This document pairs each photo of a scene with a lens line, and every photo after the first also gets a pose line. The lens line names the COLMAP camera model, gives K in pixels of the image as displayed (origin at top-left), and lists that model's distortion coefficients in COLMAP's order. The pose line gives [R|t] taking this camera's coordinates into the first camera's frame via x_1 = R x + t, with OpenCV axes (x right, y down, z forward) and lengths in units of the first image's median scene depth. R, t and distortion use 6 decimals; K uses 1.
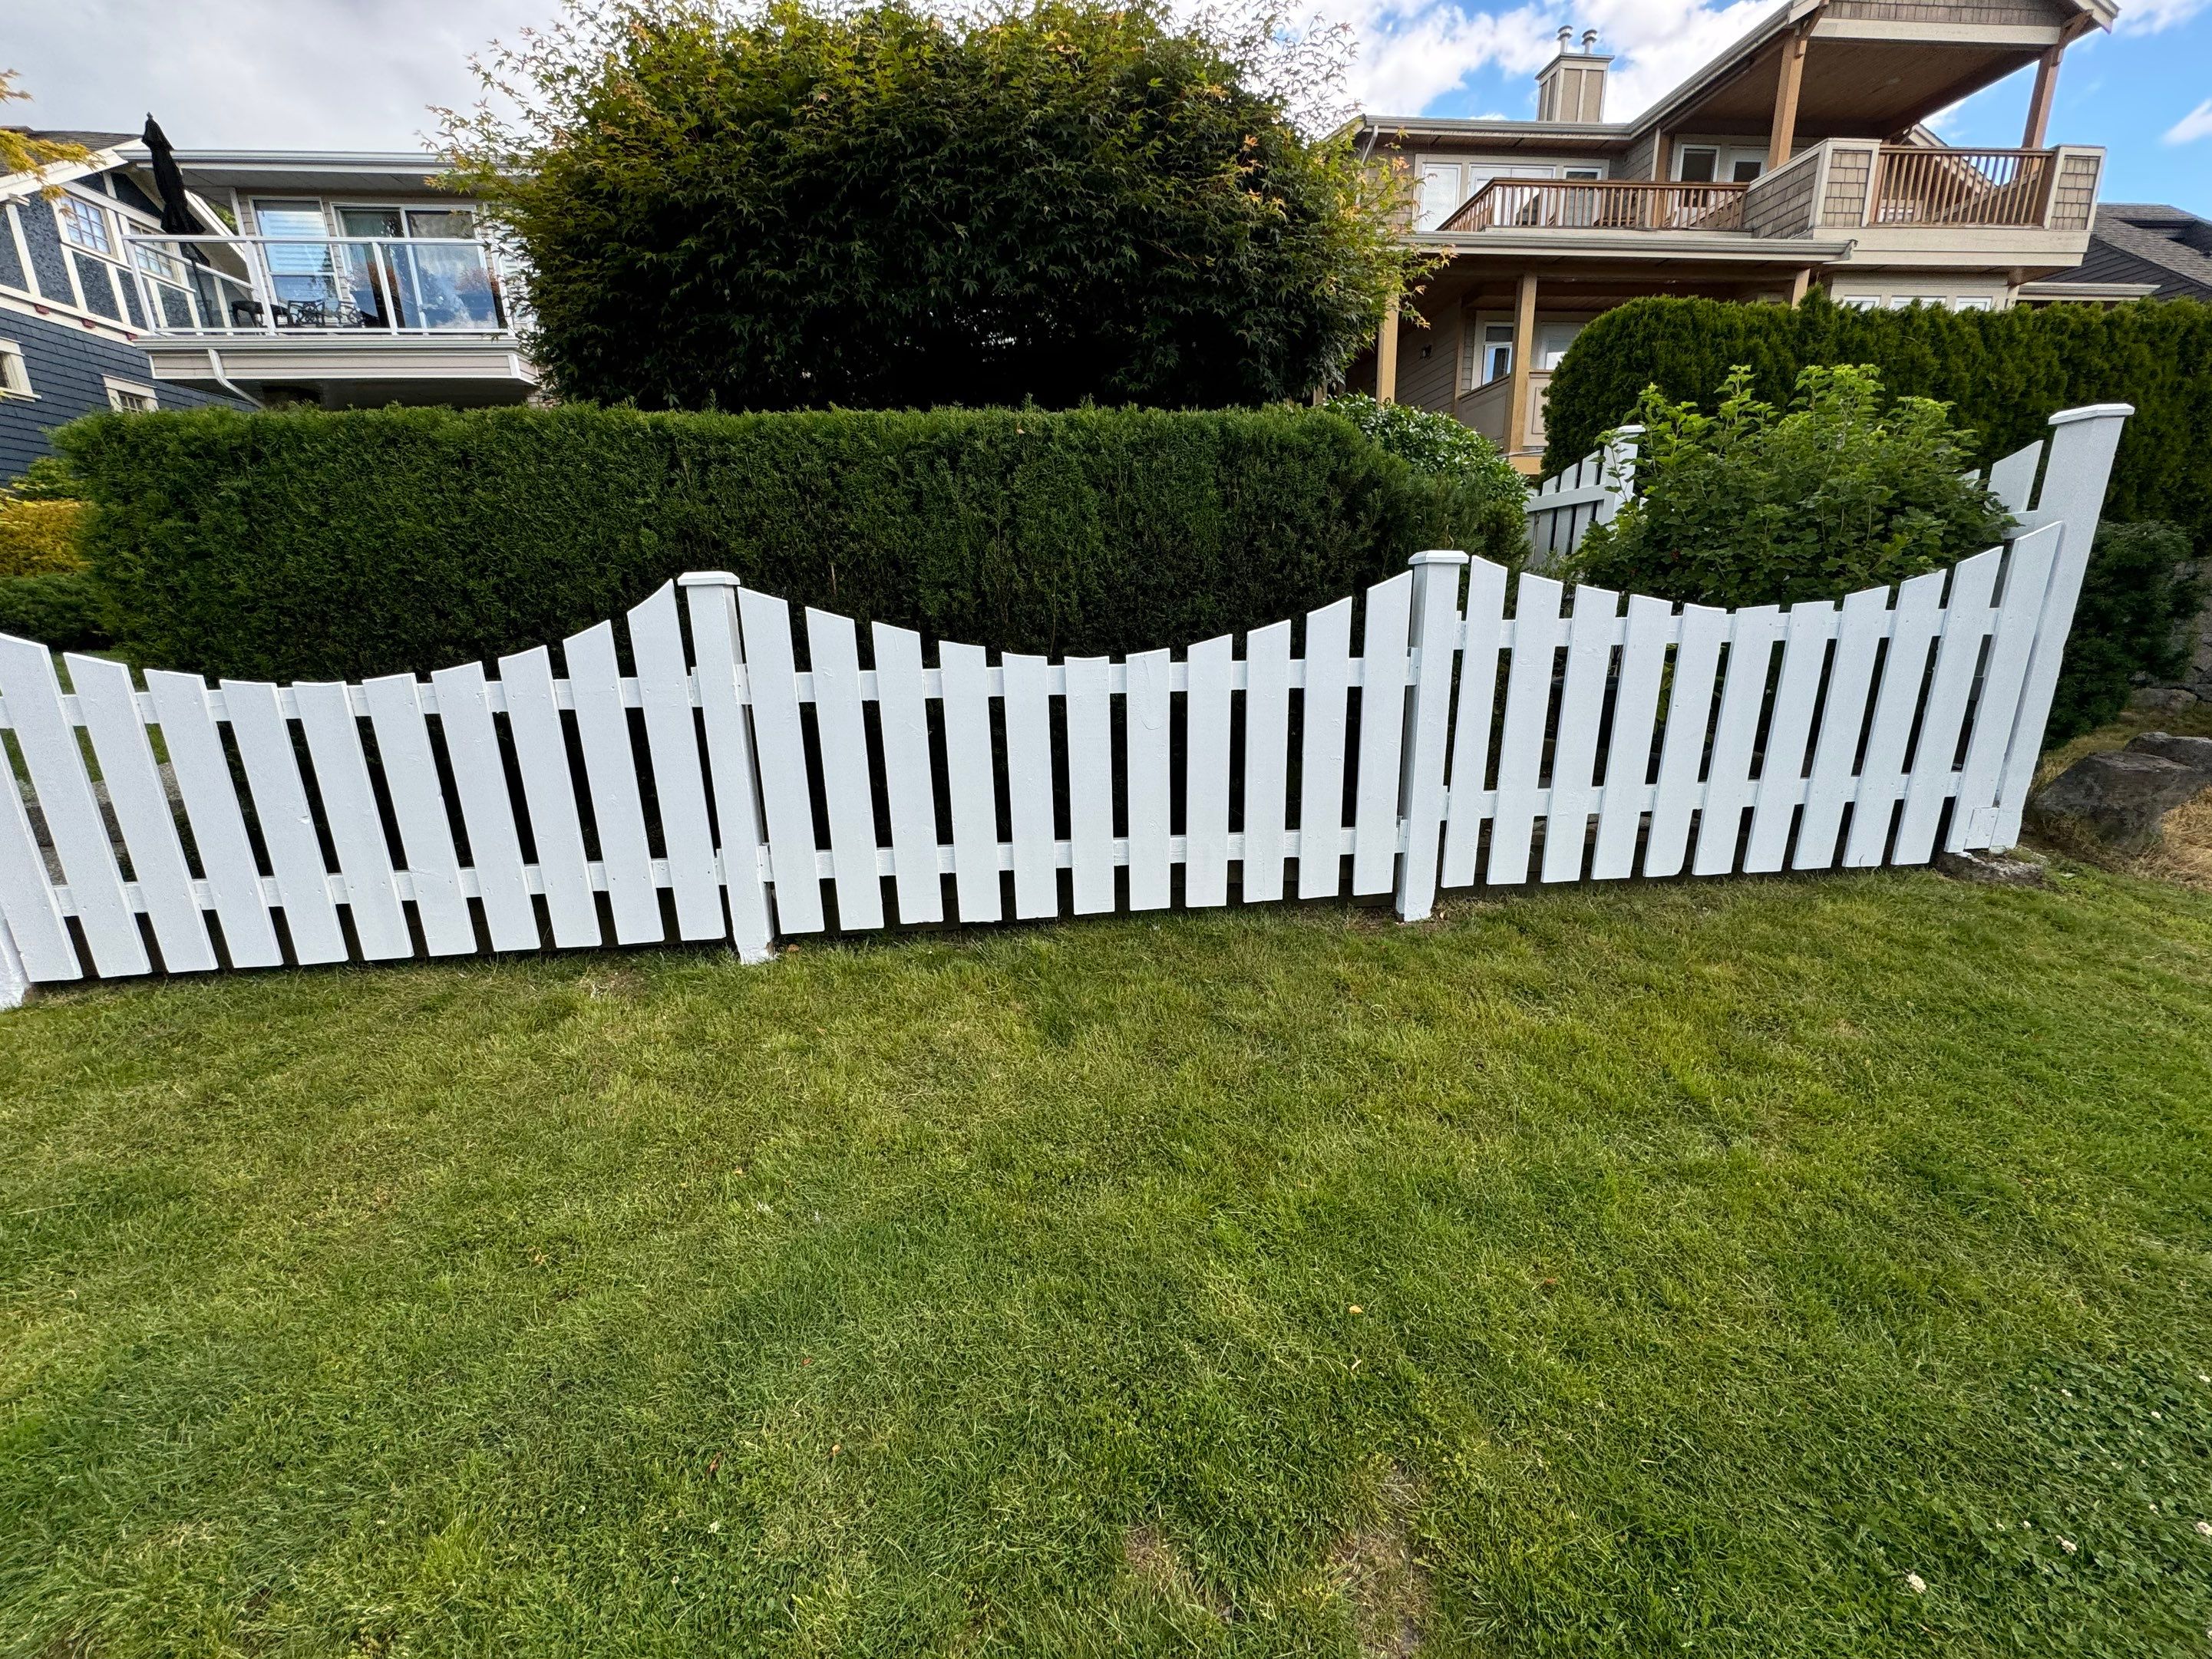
lens RADIAL K [[886.4, 0, 1106.0], [0, 886.4, 829.5], [0, 0, 1]] dist [0.001132, -0.000111]
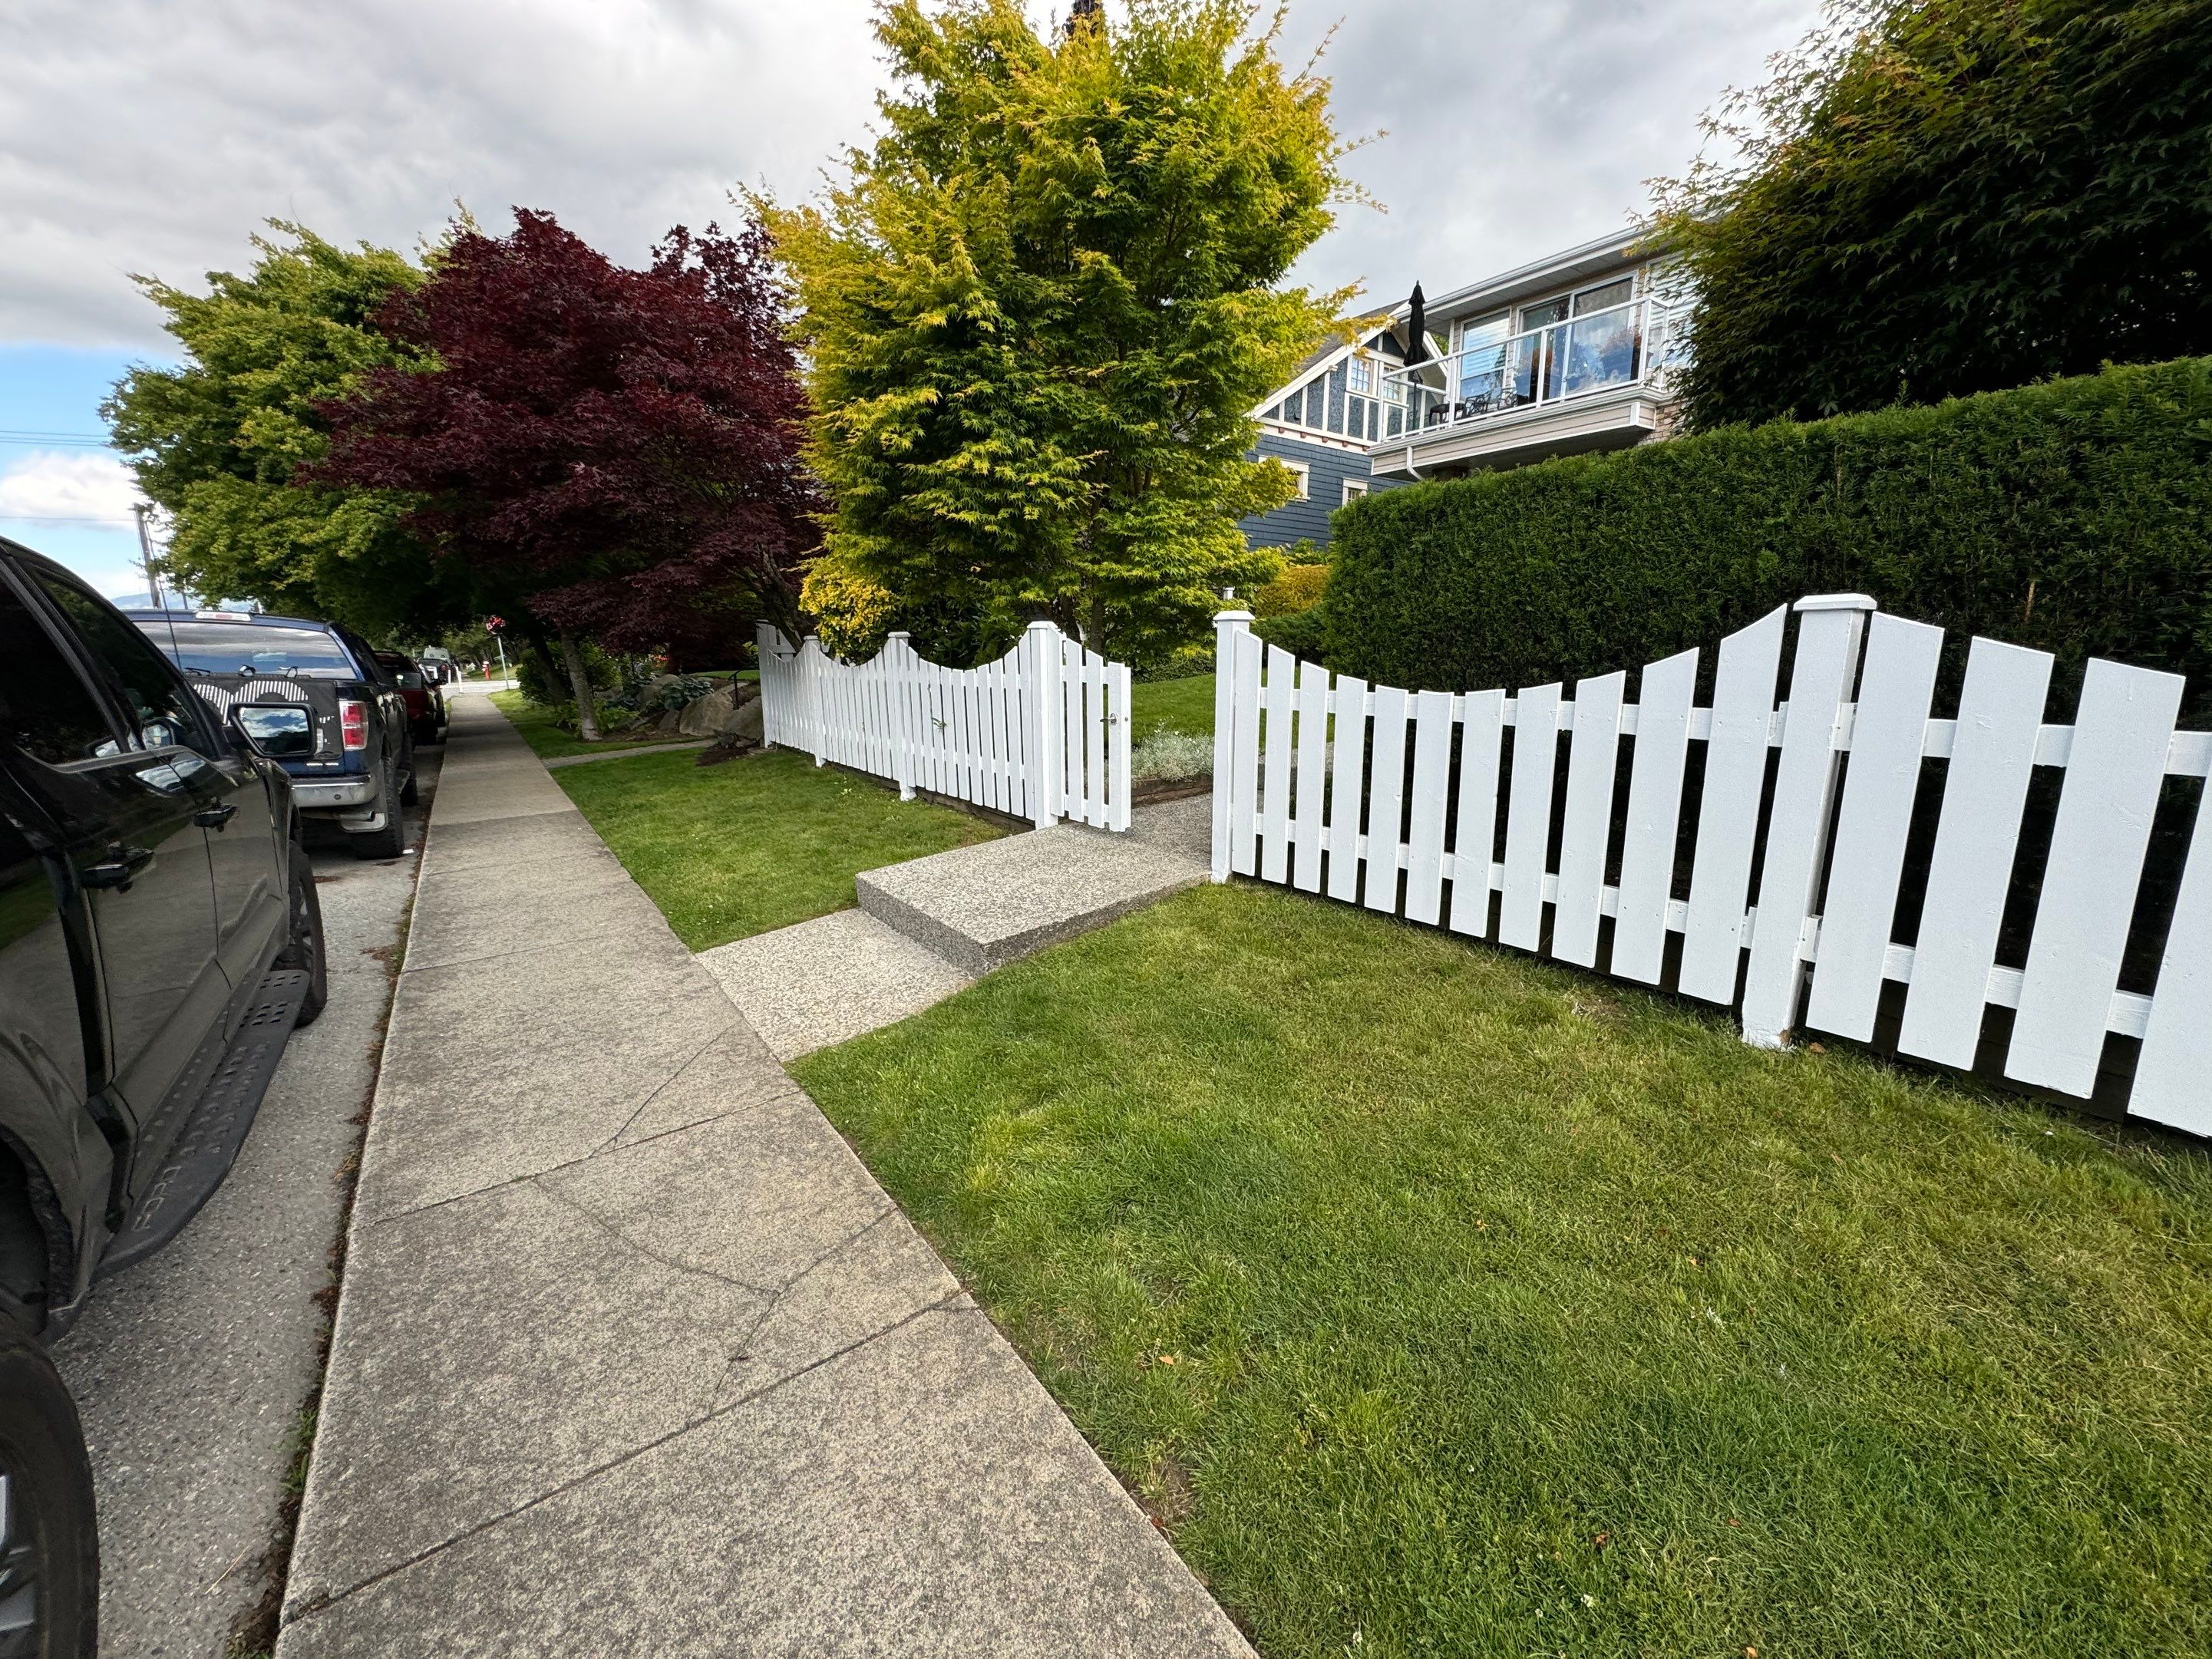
lens RADIAL K [[886.4, 0, 1106.0], [0, 886.4, 829.5], [0, 0, 1]] dist [0.001132, -0.000111]
pose [[0.502200, 0.195378, -0.842391, -0.031763], [-0.228434, 0.969512, 0.088678, 0.015678], [0.834034, 0.147897, 0.531520, -0.017342]]
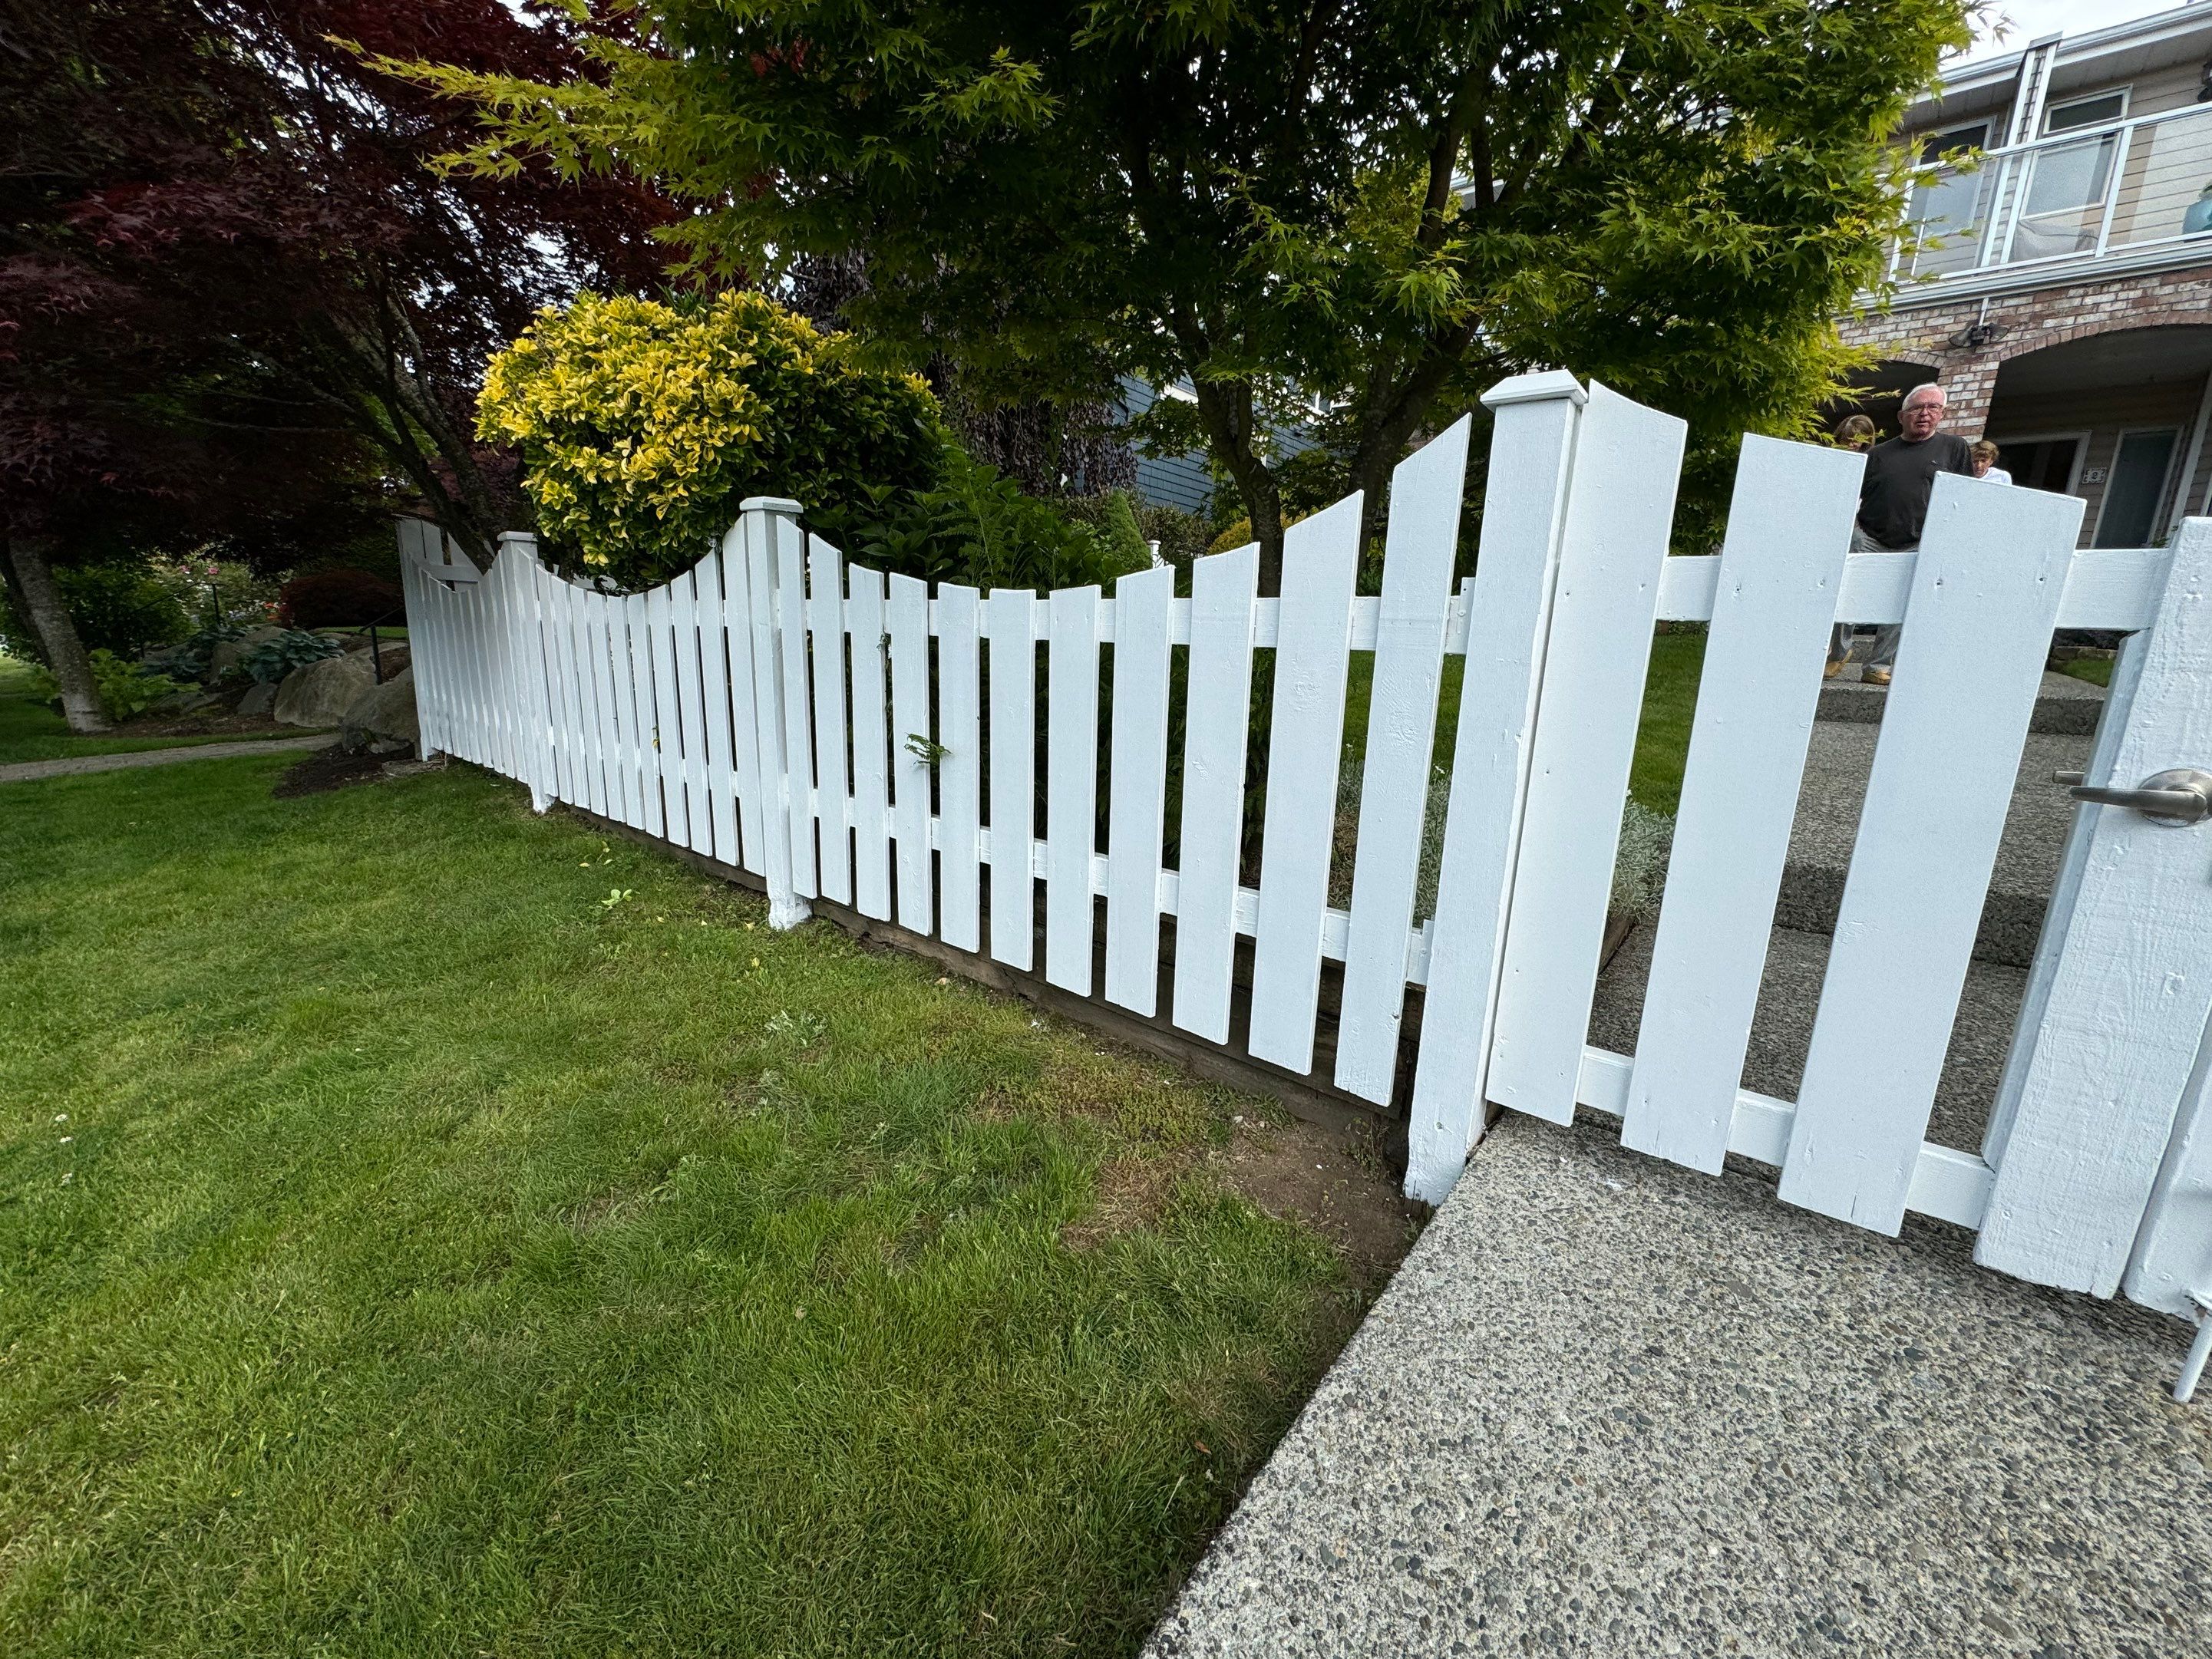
lens RADIAL K [[886.4, 0, 1106.0], [0, 886.4, 829.5], [0, 0, 1]] dist [0.001132, -0.000111]
pose [[0.700837, 0.199253, -0.684928, -1.579275], [-0.233846, 0.971310, 0.043286, 0.051781], [0.673902, 0.129831, 0.727324, 0.340671]]
